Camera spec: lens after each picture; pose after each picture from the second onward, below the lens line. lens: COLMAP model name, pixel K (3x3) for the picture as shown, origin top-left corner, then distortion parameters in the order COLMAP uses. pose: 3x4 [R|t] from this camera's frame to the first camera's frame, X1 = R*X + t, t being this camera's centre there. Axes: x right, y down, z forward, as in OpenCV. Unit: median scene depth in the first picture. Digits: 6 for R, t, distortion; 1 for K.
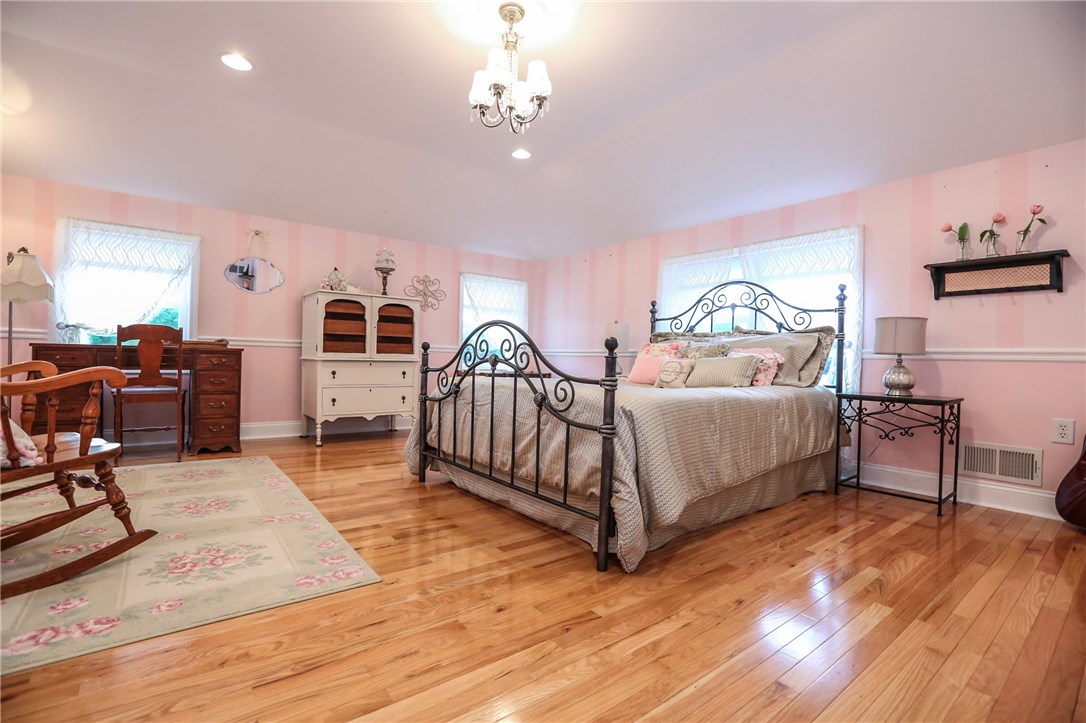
lens RADIAL K [[493.3, 0, 549.2], [0, 493.3, 359.5], [0, 0, 1]] dist [-0.037976, 0.011153]
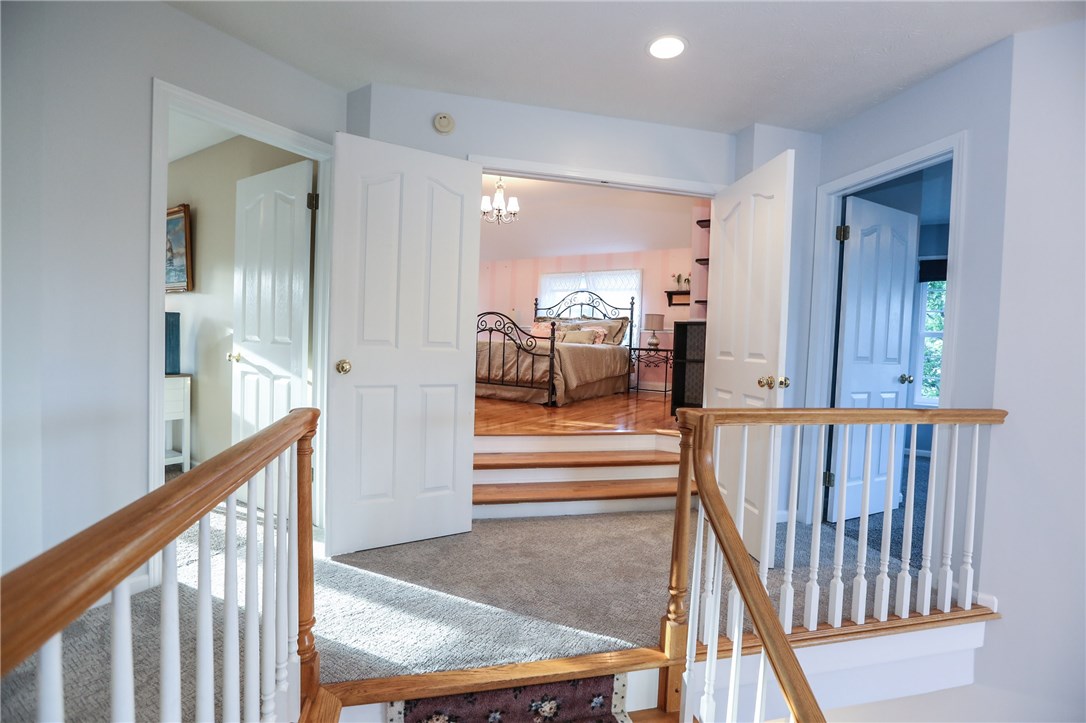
lens RADIAL K [[493.3, 0, 541.0], [0, 493.3, 359.0], [0, 0, 1]] dist [-0.037976, 0.011153]
pose [[0.942108, -0.005253, 0.335267, -0.535791], [-0.010185, 0.998968, 0.044274, 0.026360], [-0.335154, -0.045125, 0.941082, -0.971565]]
